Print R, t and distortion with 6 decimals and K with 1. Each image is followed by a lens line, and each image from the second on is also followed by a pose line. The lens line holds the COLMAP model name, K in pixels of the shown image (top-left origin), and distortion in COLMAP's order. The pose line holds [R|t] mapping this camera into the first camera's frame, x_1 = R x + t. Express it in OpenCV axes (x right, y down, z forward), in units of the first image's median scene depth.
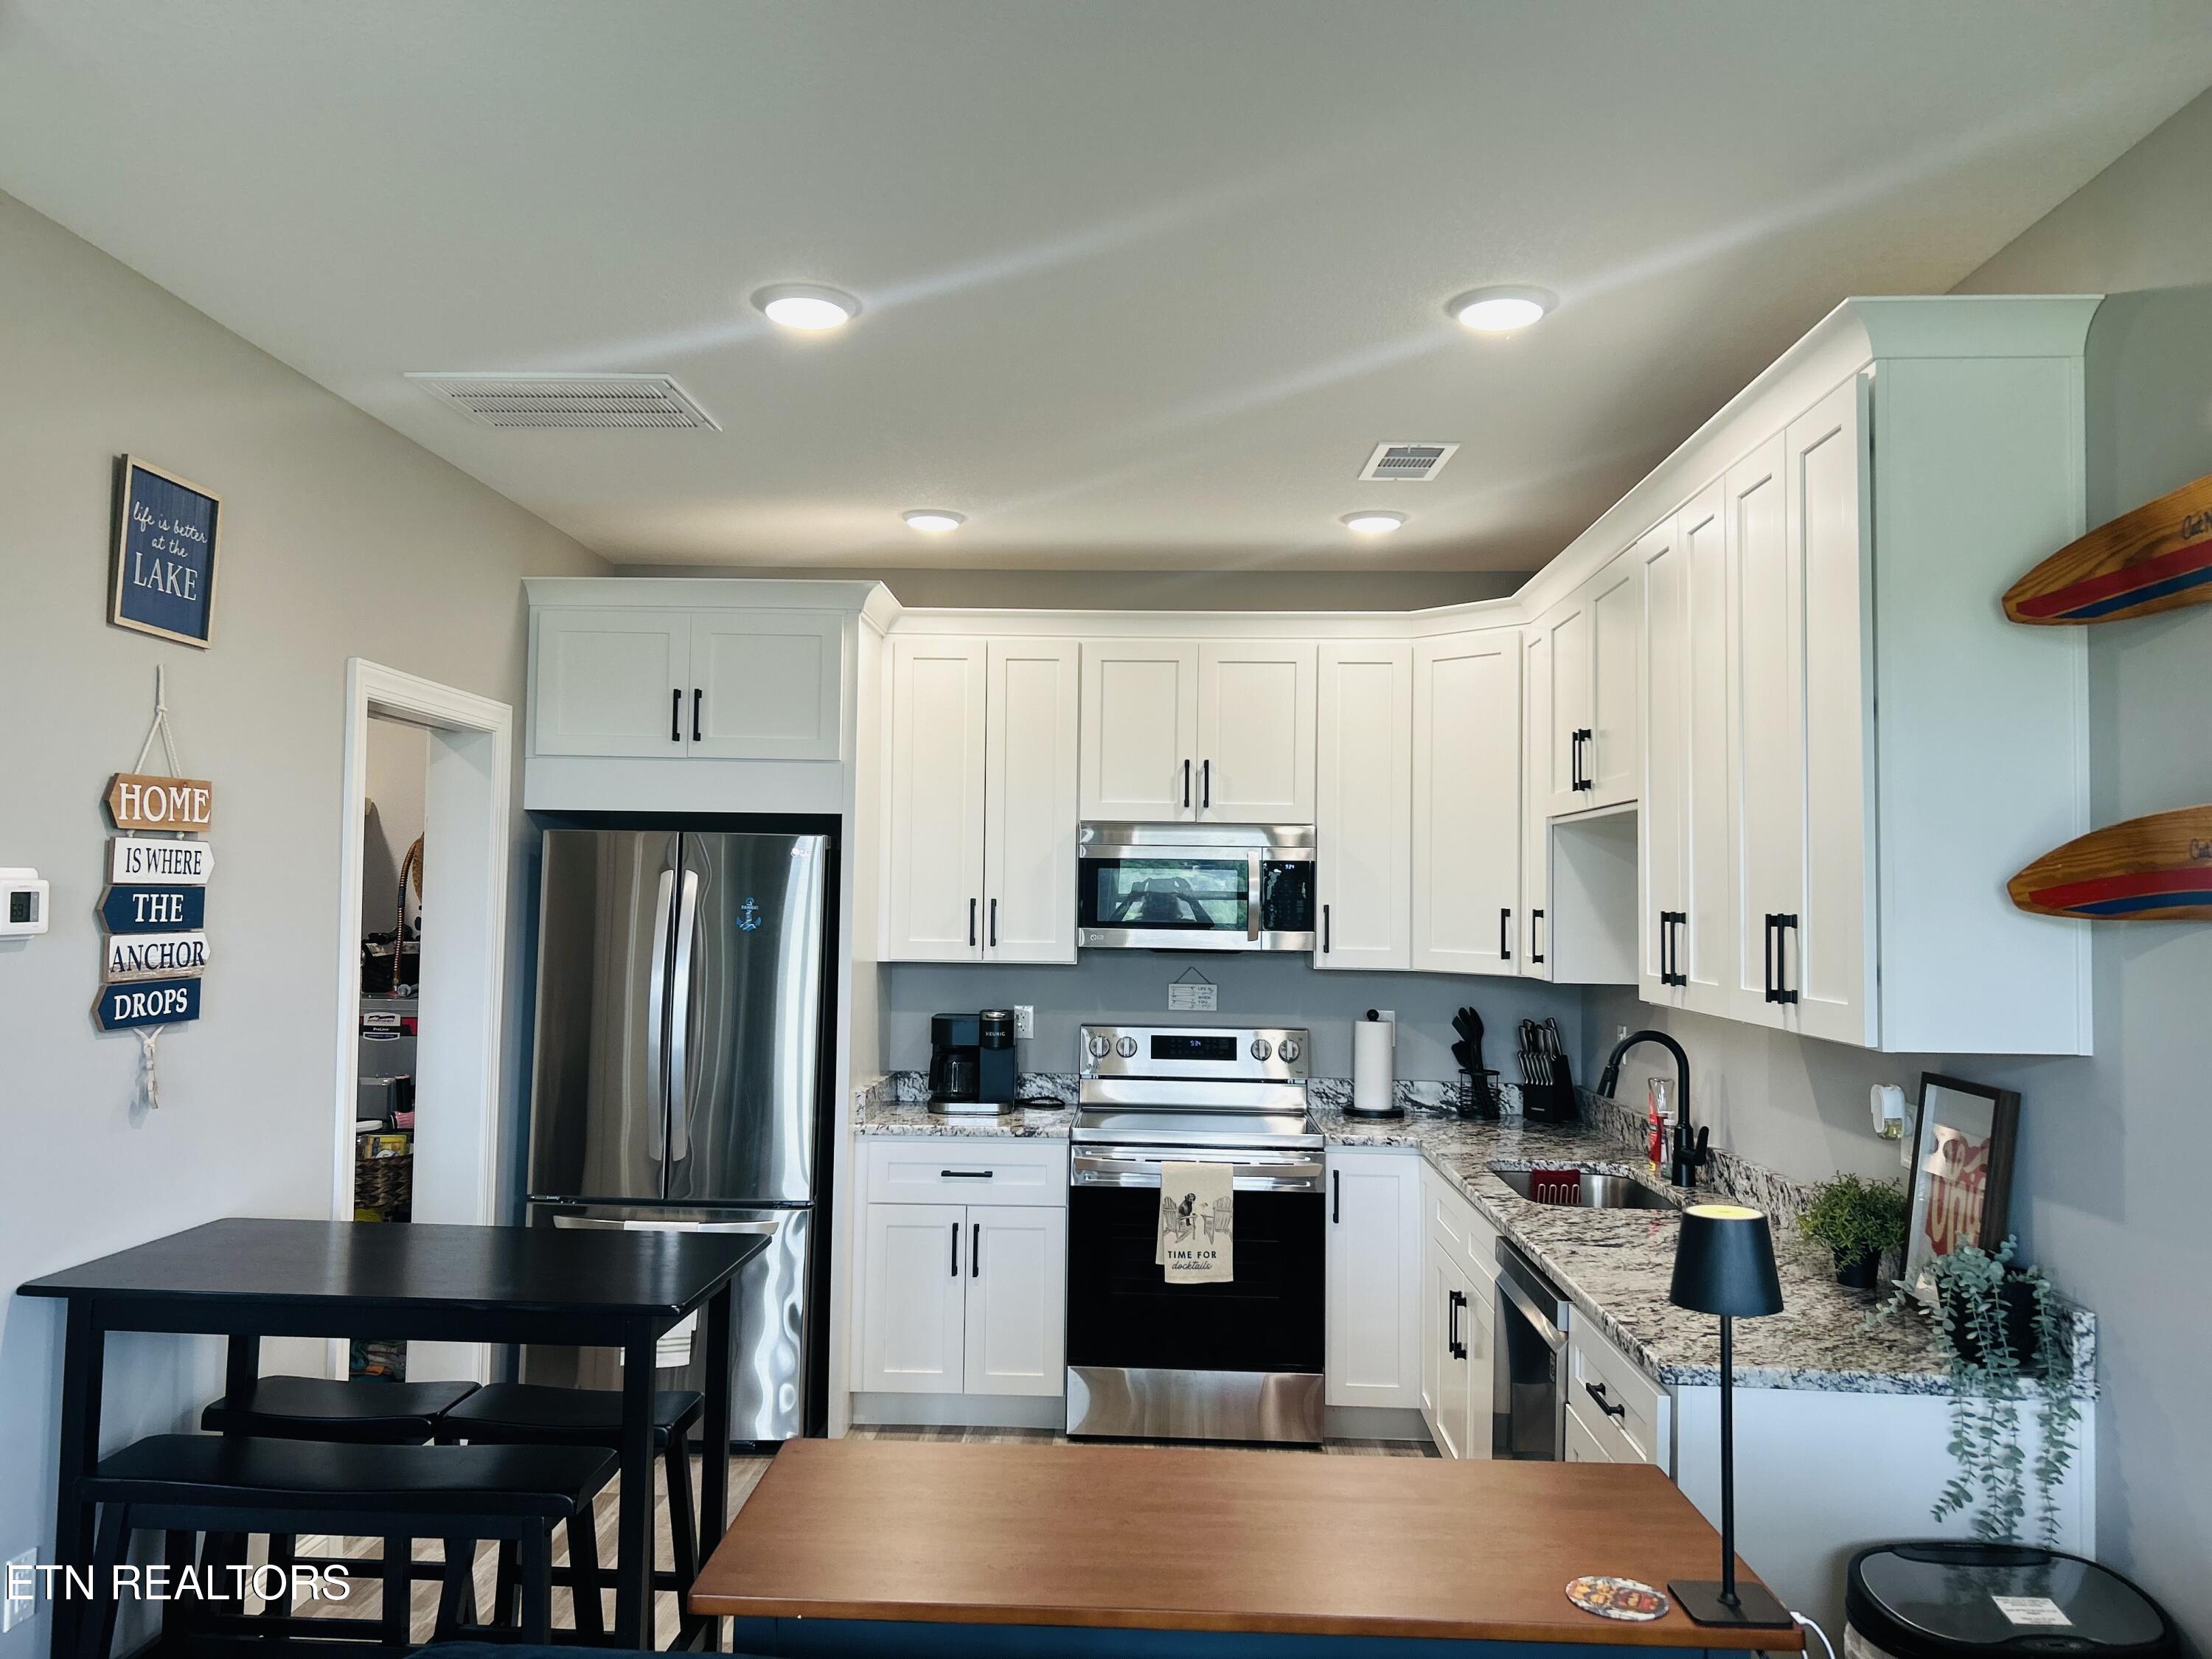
lens RADIAL K [[1677.8, 0, 1105.8], [0, 1677.8, 826.2], [0, 0, 1]] dist [0.099307, -0.003942]
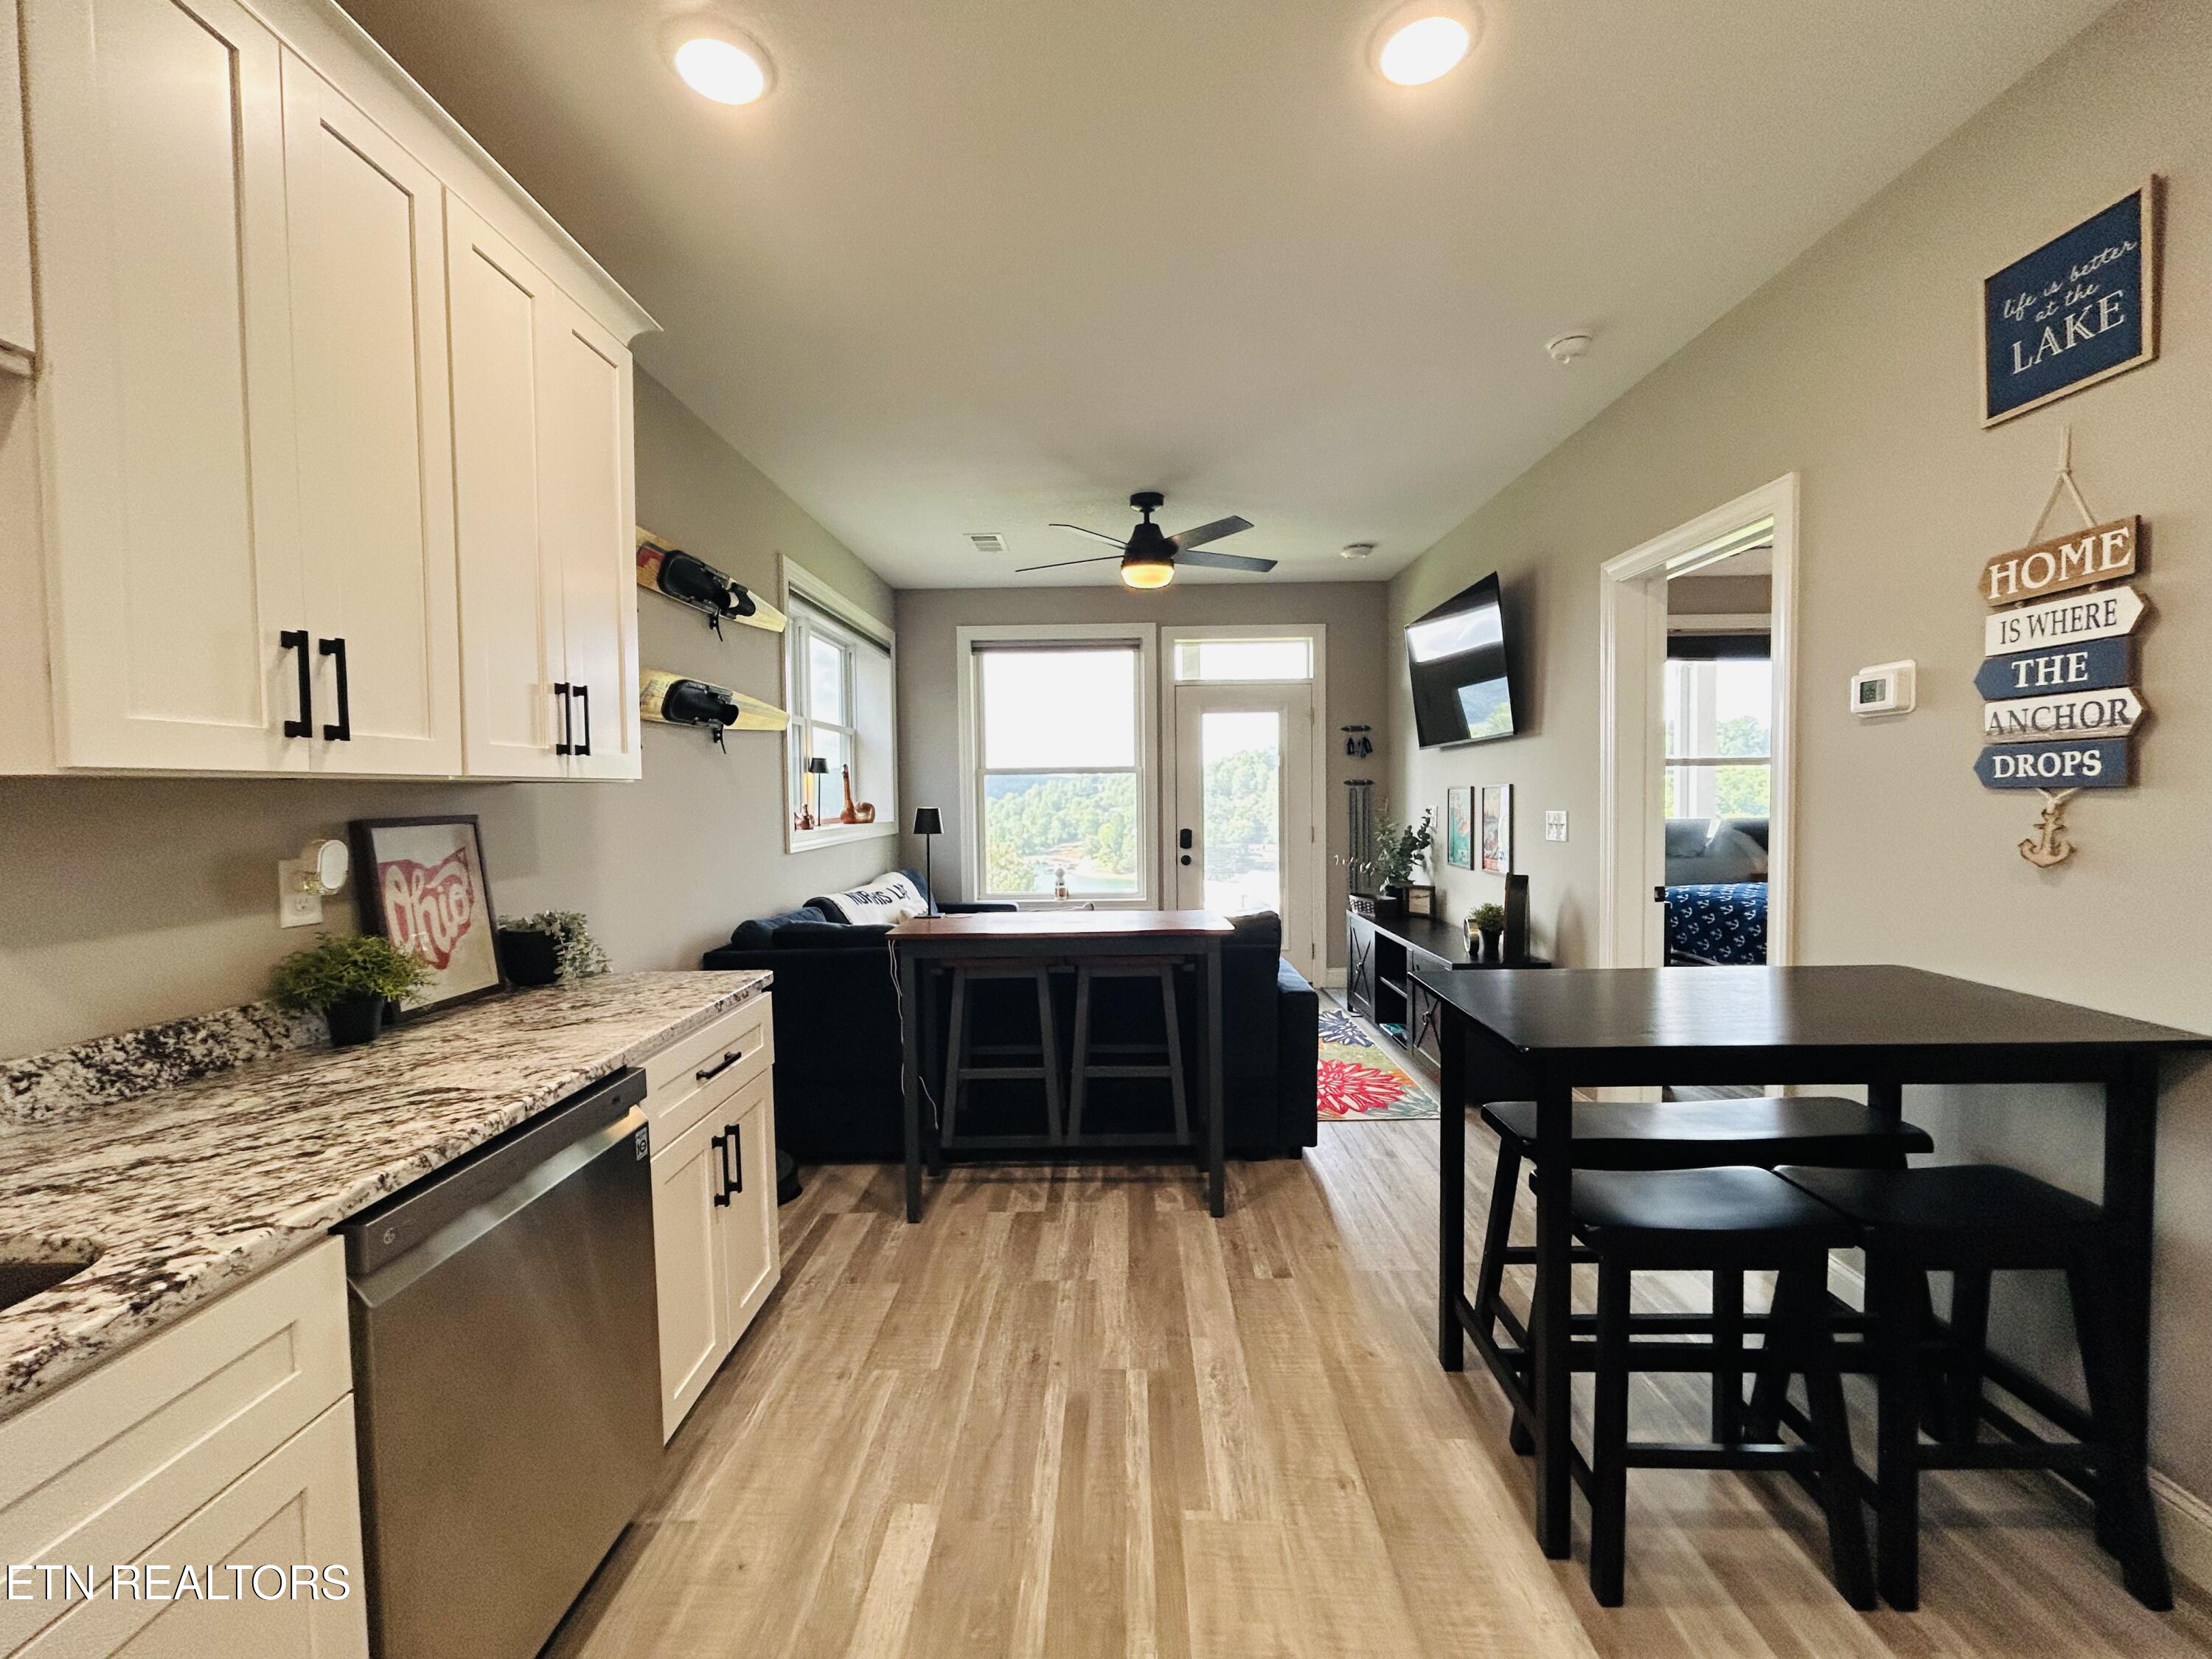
lens RADIAL K [[904.3, 0, 1087.2], [0, 904.3, 830.2], [0, 0, 1]] dist [0.000792, 0.000327]
pose [[-0.999979, -0.003553, -0.005399, 0.017467], [-0.003535, 0.999988, -0.003394, 0.143593], [0.005411, -0.003375, -0.999980, 1.516632]]
